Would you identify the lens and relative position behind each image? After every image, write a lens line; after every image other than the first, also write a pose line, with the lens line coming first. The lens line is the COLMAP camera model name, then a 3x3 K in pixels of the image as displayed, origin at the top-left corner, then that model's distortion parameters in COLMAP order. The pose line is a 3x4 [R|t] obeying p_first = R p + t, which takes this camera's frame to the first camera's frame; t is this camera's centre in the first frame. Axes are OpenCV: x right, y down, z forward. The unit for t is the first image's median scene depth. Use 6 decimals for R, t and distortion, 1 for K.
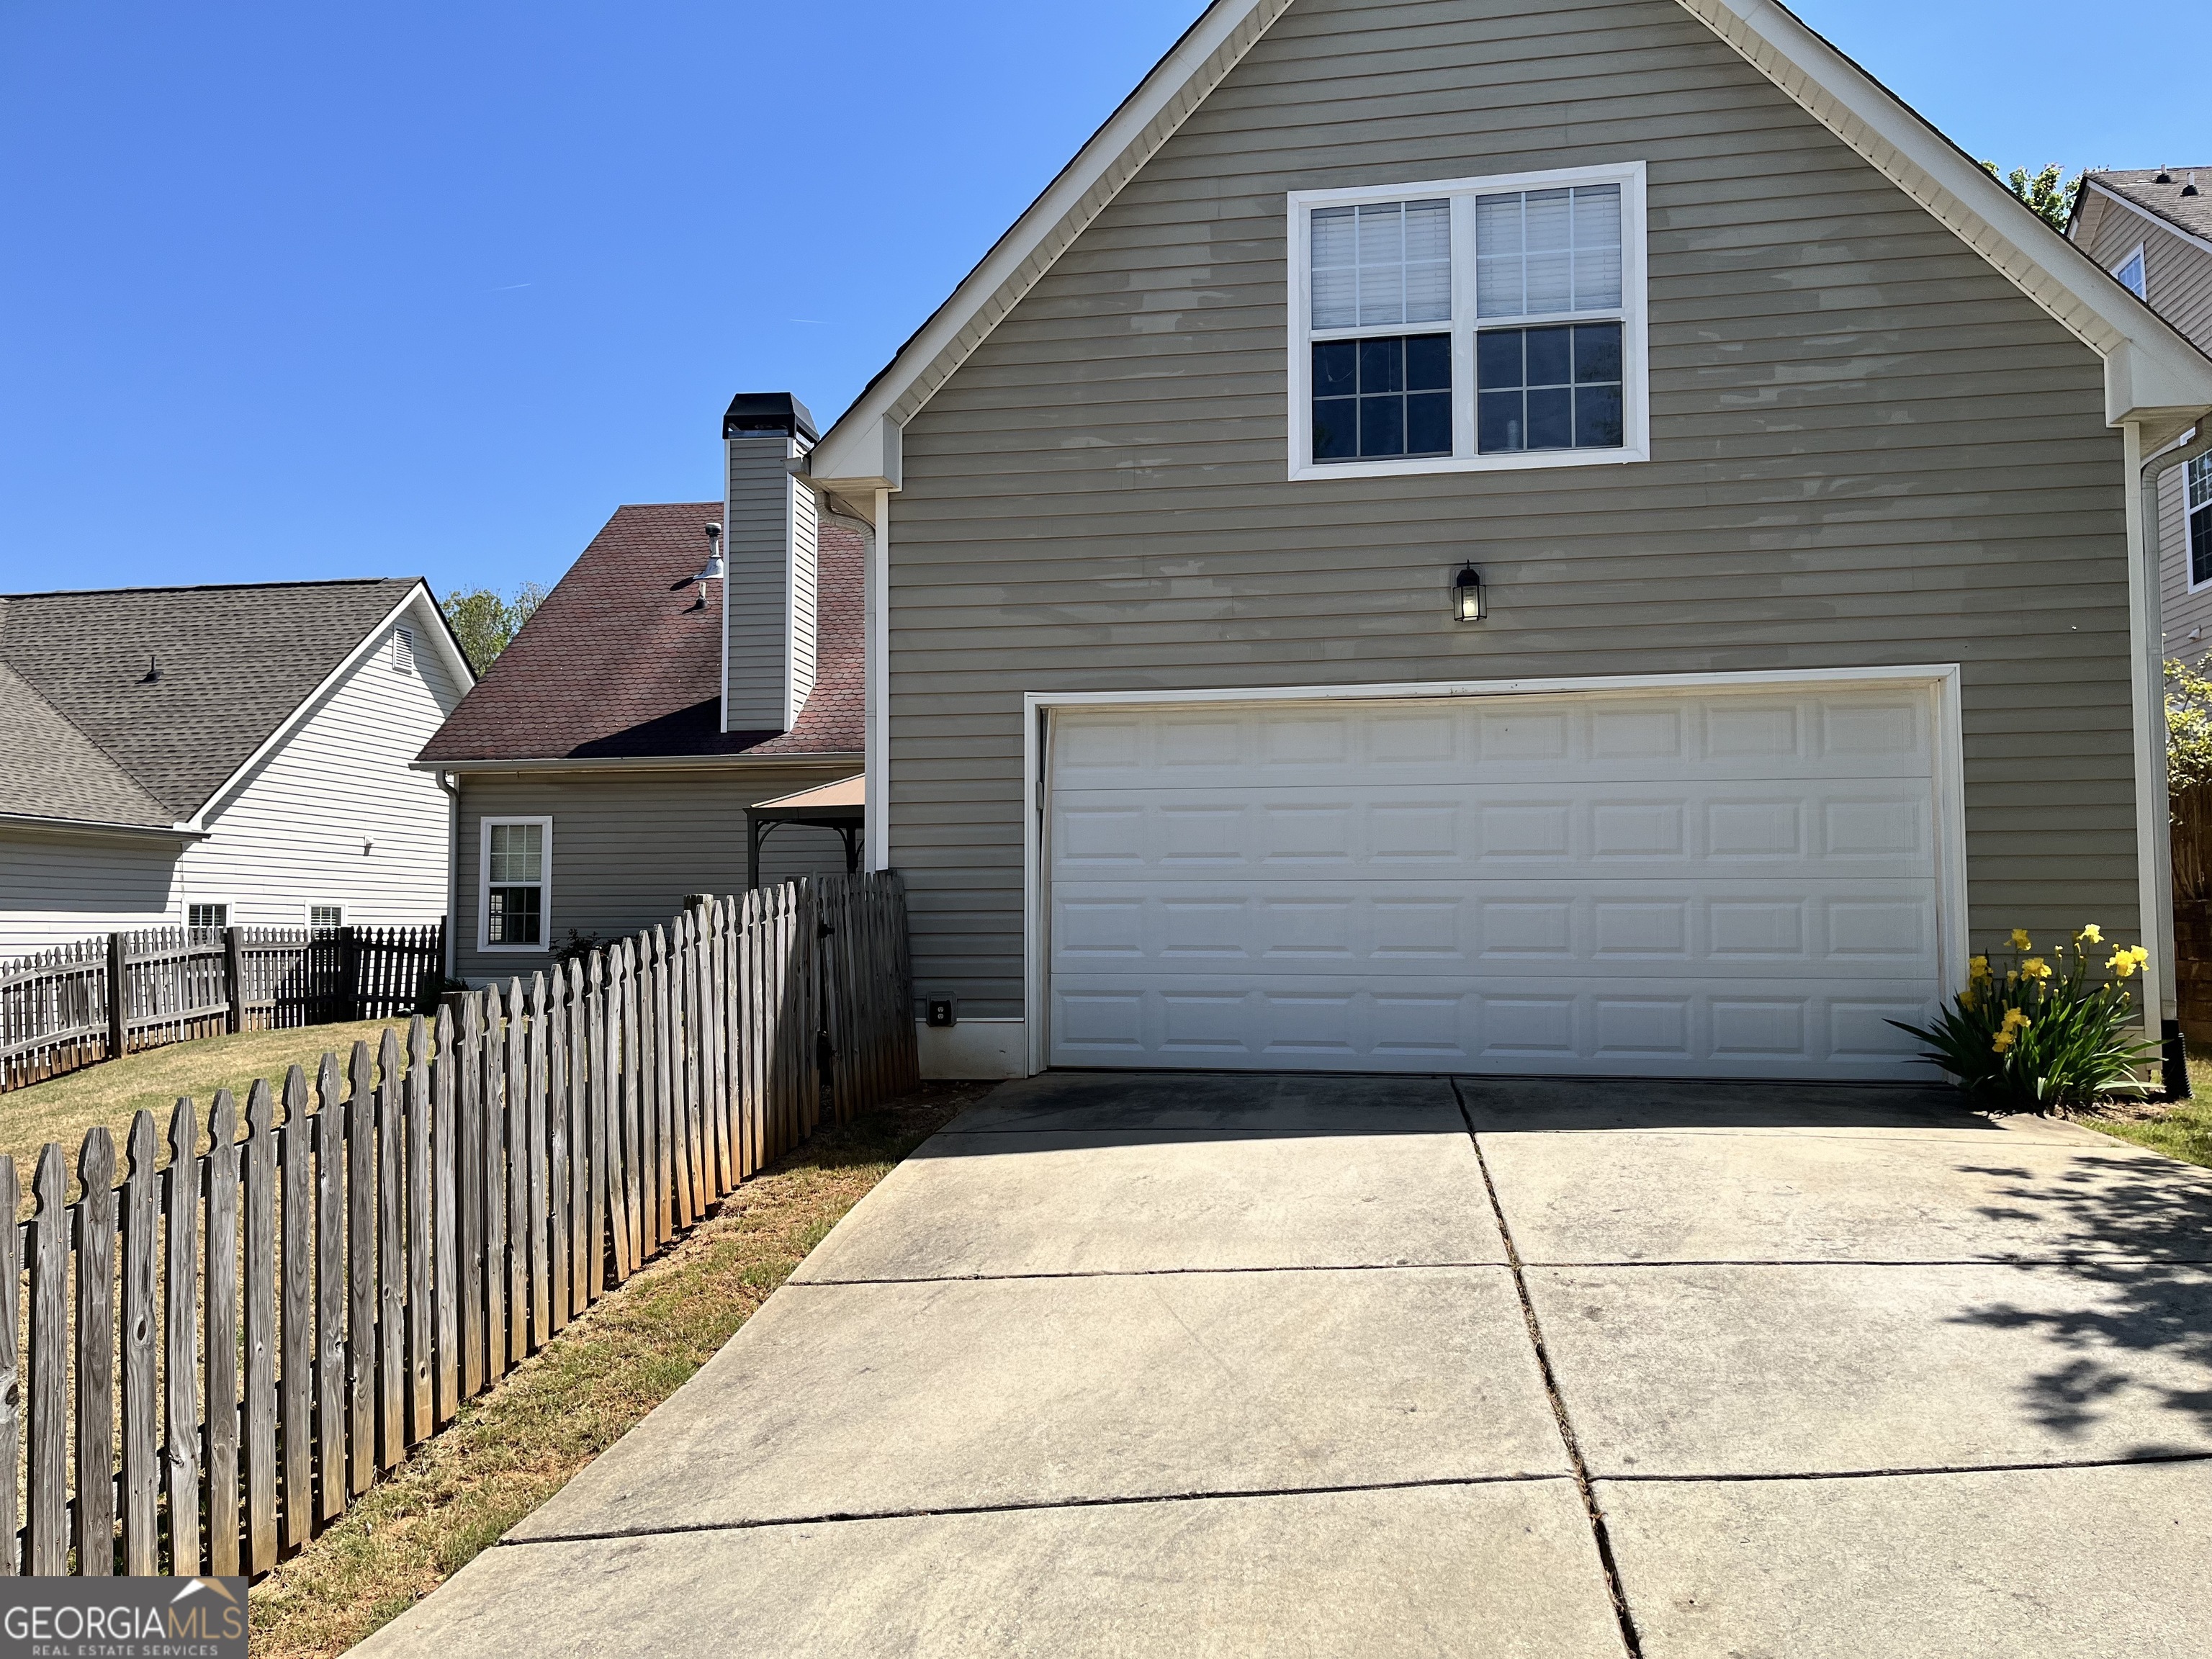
lens RADIAL K [[1655.8, 0, 1114.1], [0, 1655.8, 837.5], [0, 0, 1]] dist [0.072117, -0.087928]
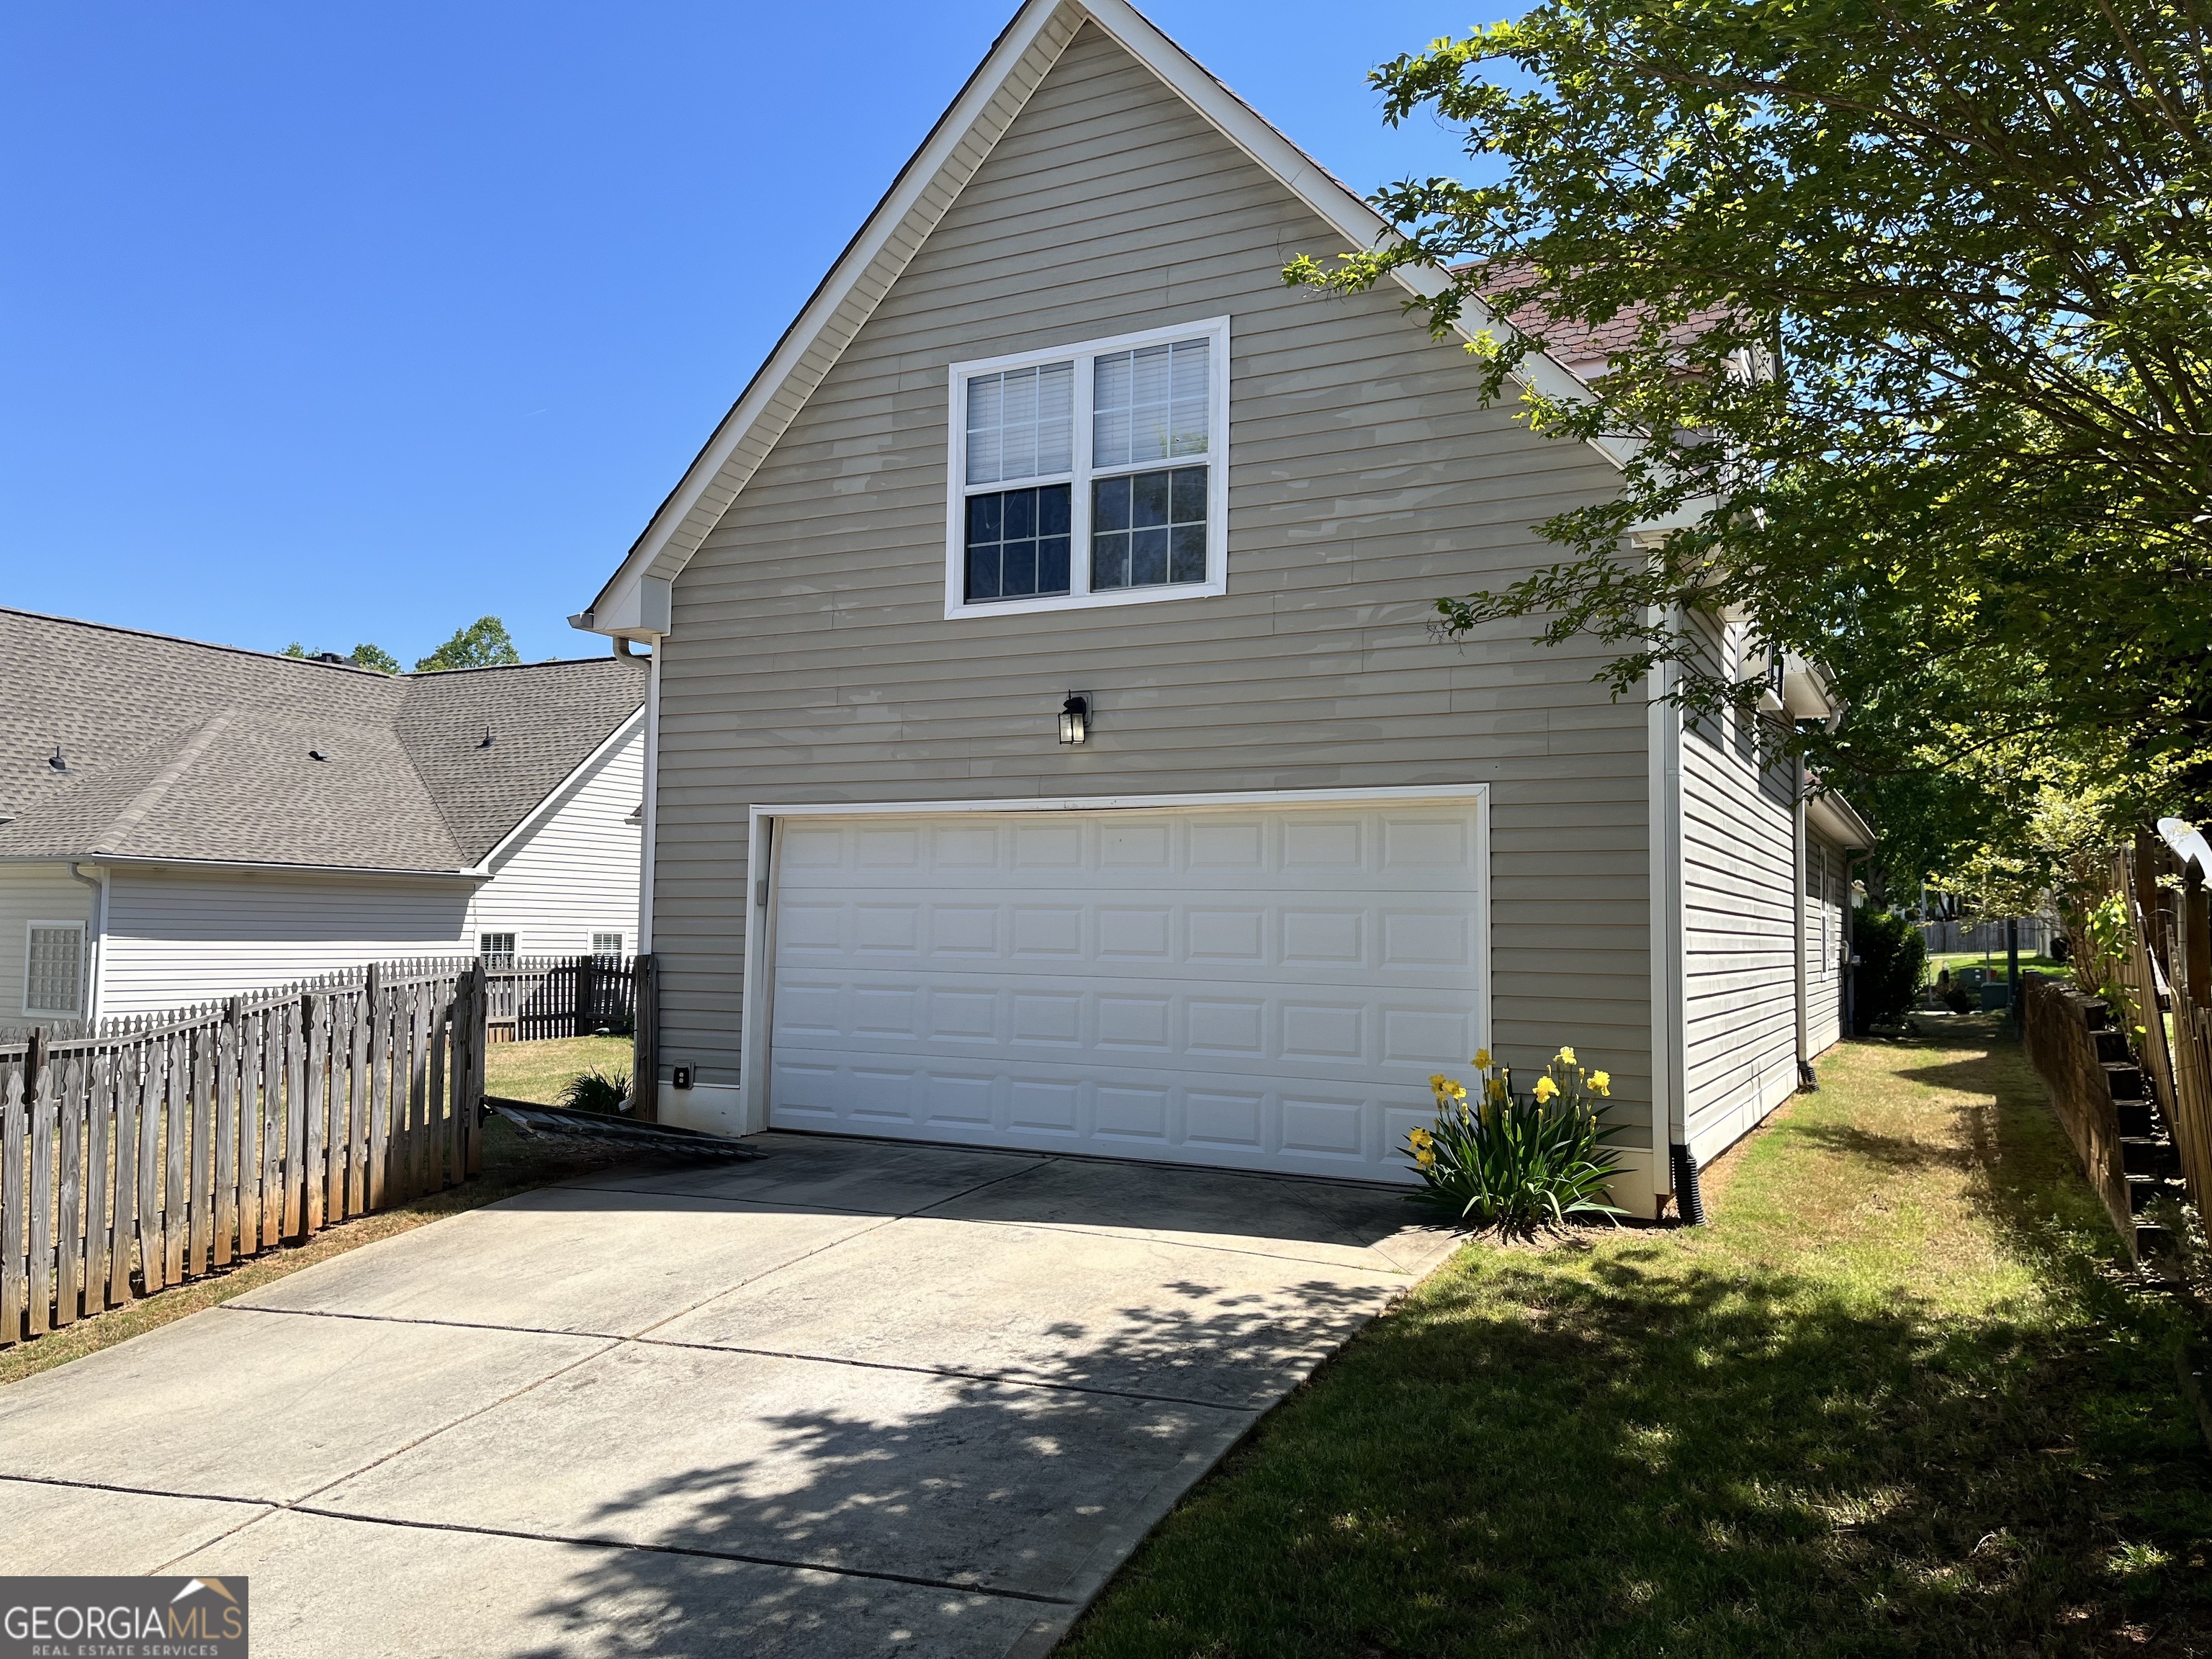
lens RADIAL K [[1655.8, 0, 1106.1], [0, 1655.8, 822.1], [0, 0, 1]] dist [0.072117, -0.087928]
pose [[0.951964, -0.003047, -0.306195, 0.563840], [0.000363, 0.999961, -0.008821, -0.067532], [0.306210, 0.008286, 0.951928, -0.041002]]
